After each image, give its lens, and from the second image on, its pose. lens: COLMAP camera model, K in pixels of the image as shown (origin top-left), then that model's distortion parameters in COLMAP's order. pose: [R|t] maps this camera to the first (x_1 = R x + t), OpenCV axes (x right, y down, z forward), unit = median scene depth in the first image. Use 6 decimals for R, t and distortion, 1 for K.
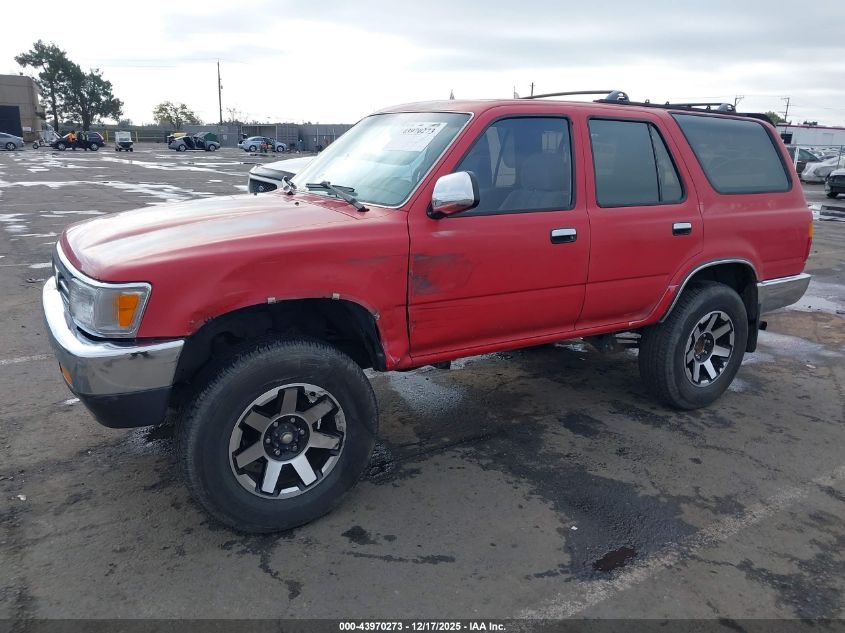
lens RADIAL K [[679.4, 0, 422.5], [0, 679.4, 316.5], [0, 0, 1]] dist [0.044278, -0.073085]
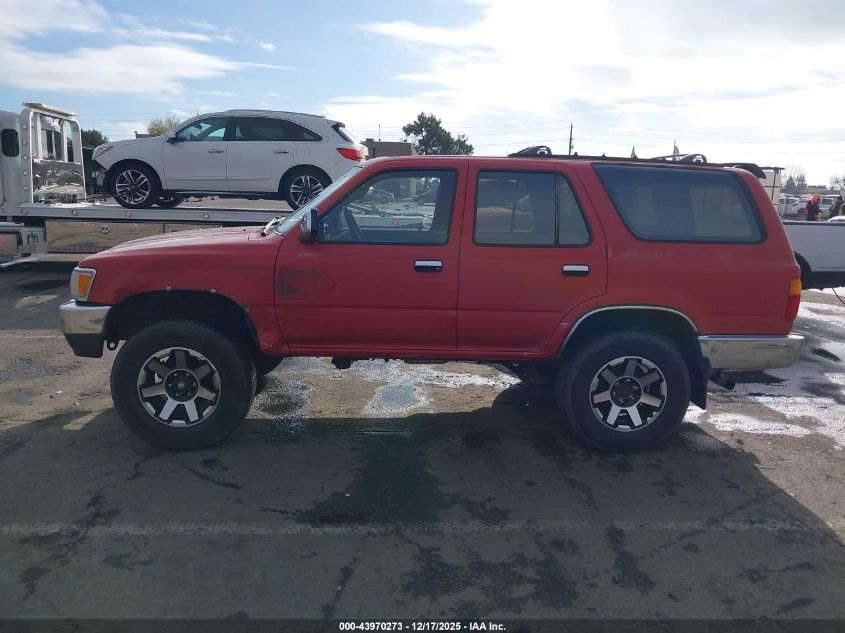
lens RADIAL K [[679.4, 0, 422.5], [0, 679.4, 316.5], [0, 0, 1]] dist [0.044278, -0.073085]
pose [[0.868308, 0.093934, -0.487050, 0.752625], [-0.132322, 0.990188, -0.044932, 0.022938], [0.478051, 0.103463, 0.872217, -0.035059]]
